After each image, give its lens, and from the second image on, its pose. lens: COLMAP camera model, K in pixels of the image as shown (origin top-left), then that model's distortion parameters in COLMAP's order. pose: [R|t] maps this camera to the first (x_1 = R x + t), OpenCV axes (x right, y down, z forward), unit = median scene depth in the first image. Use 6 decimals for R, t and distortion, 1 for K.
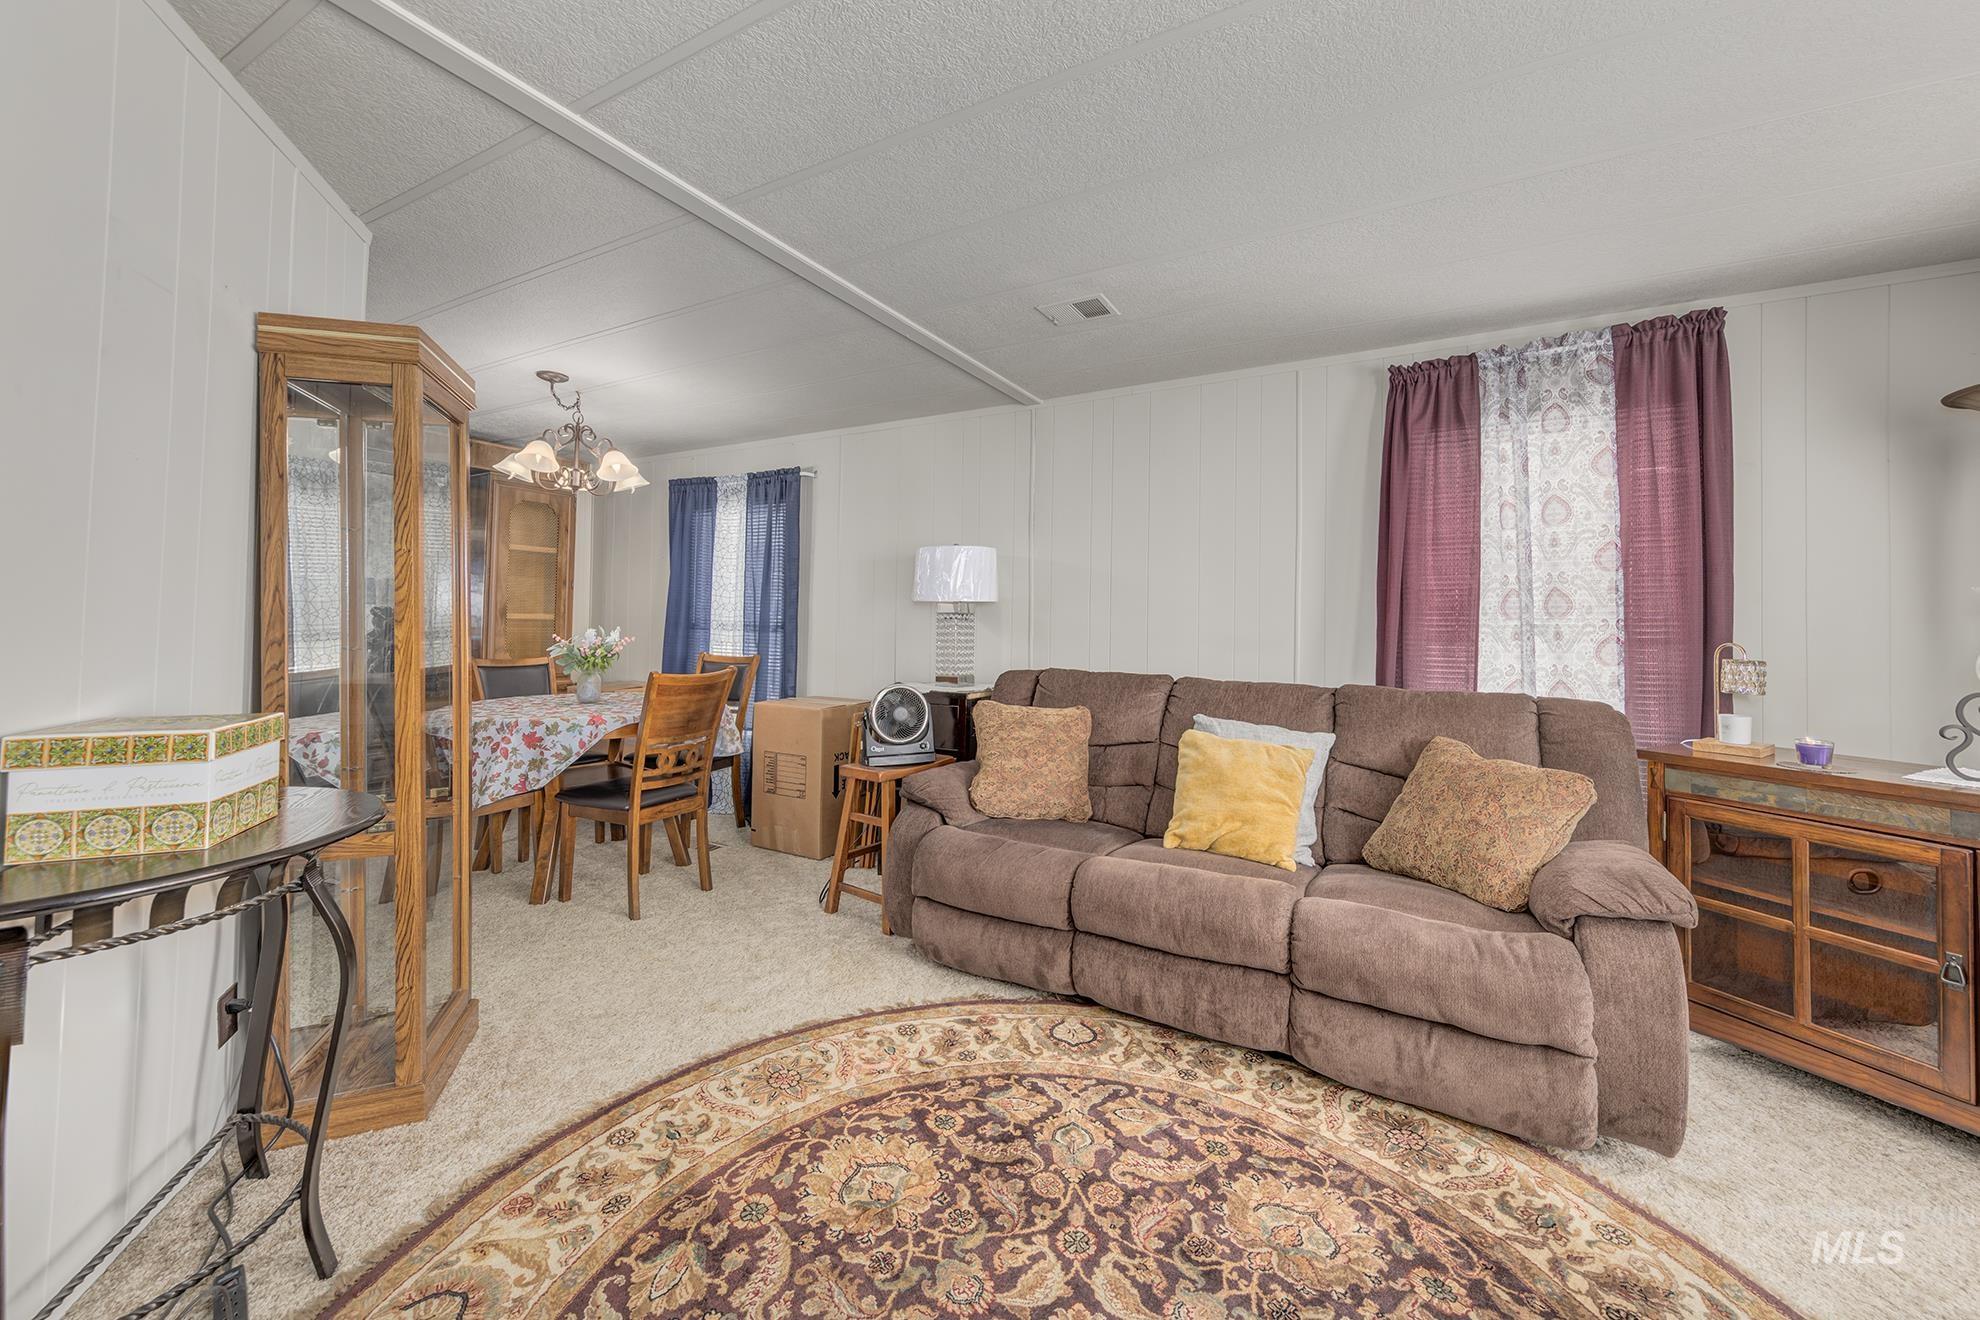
lens RADIAL K [[705.1, 0, 979.9], [0, 705.1, 611.1], [0, 0, 1]] dist [0.000209, -0.000039]
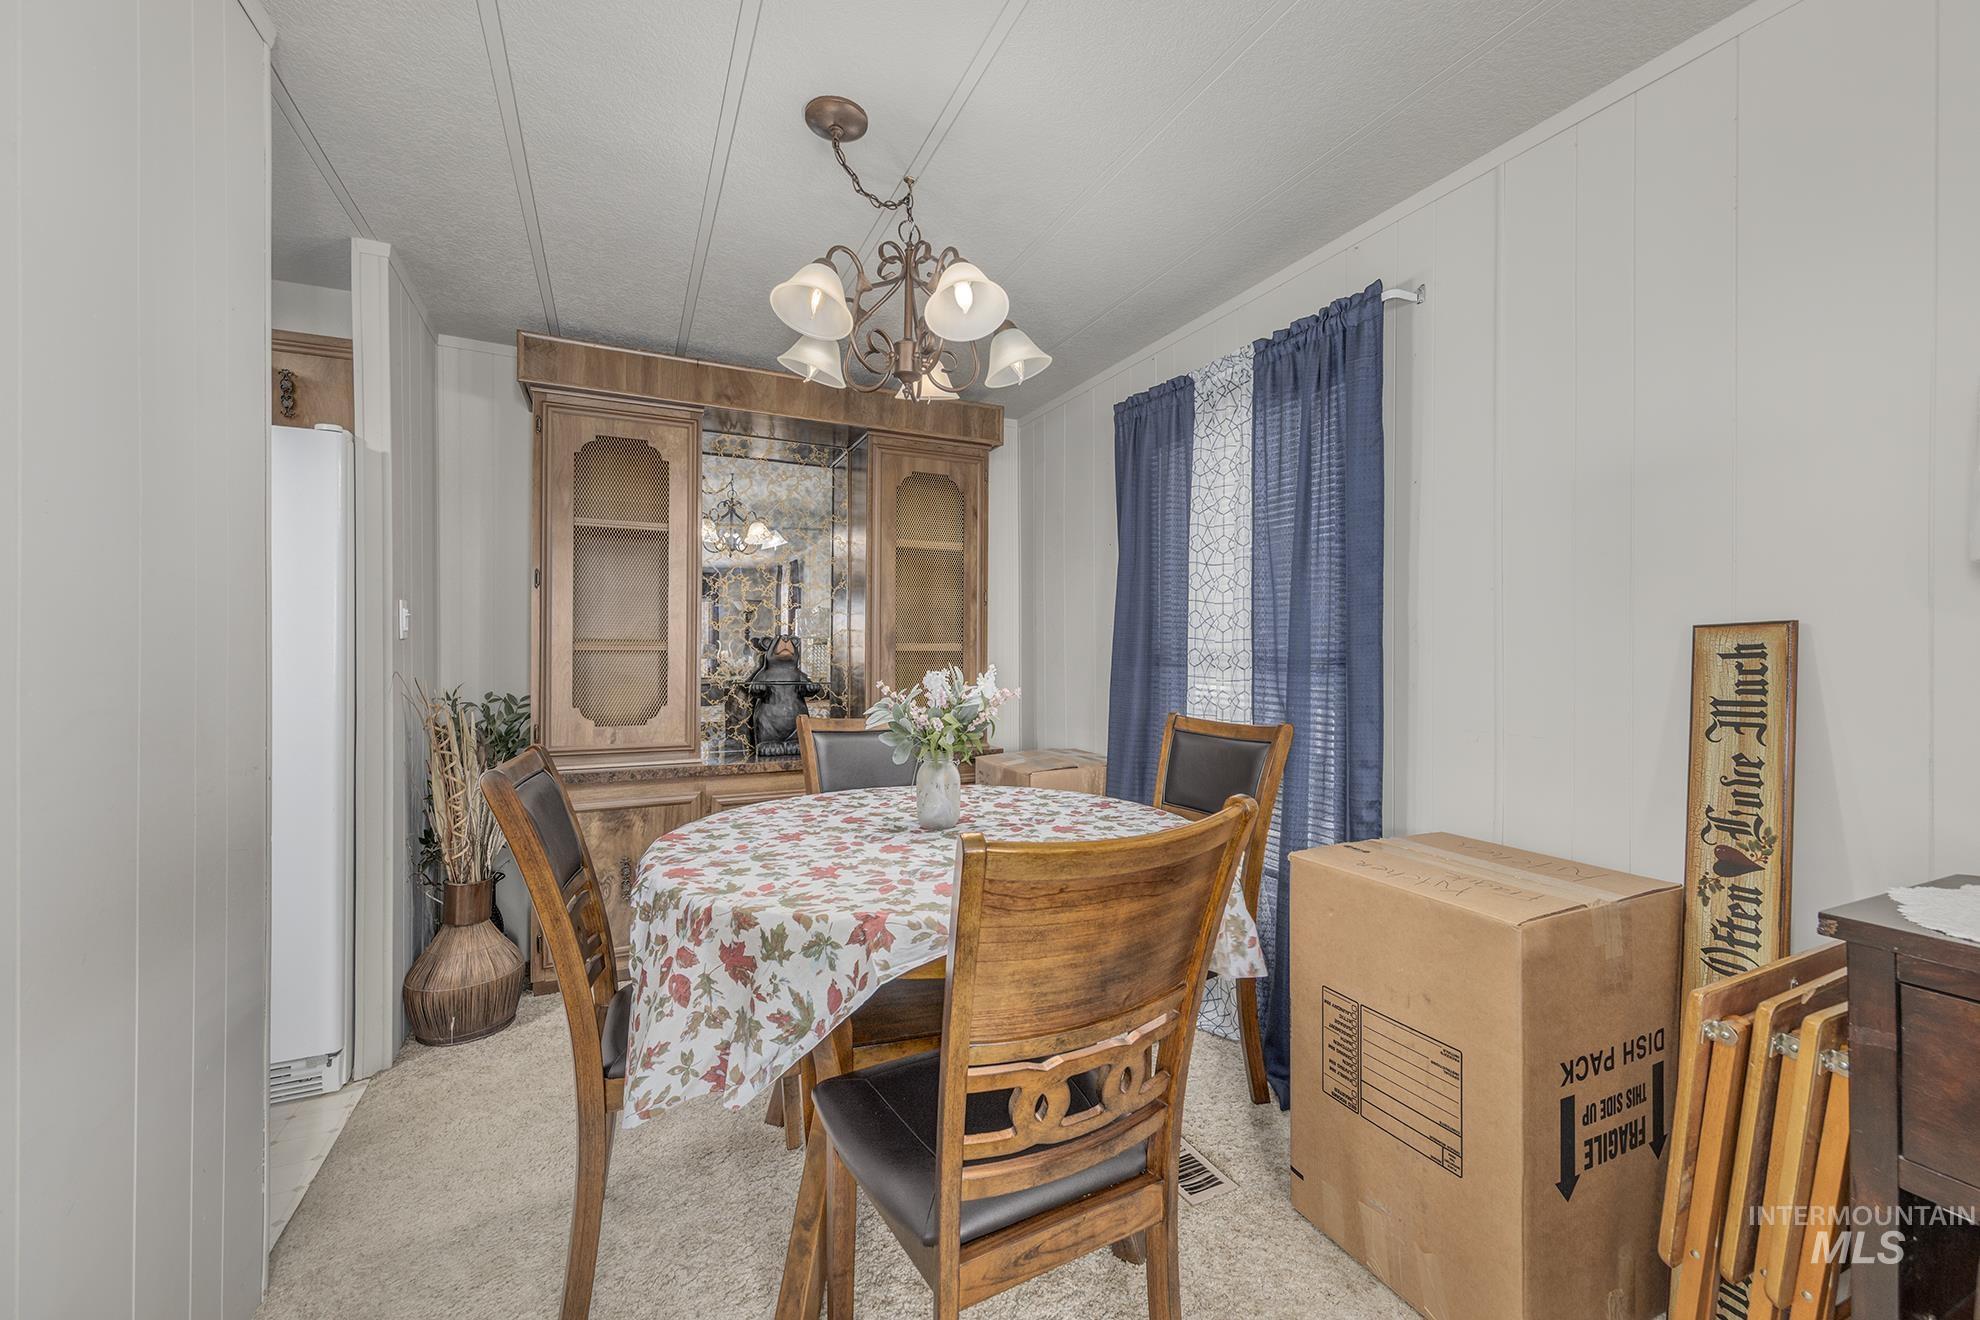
lens RADIAL K [[769.9, 0, 994.4], [0, 769.9, 644.5], [0, 0, 1]] dist [0.009737, 0.000042]
pose [[0.810317, -0.017832, -0.585720, -0.170325], [0.022609, 0.999744, 0.000842, 0.006234], [0.585555, -0.013925, 0.810513, 0.472084]]
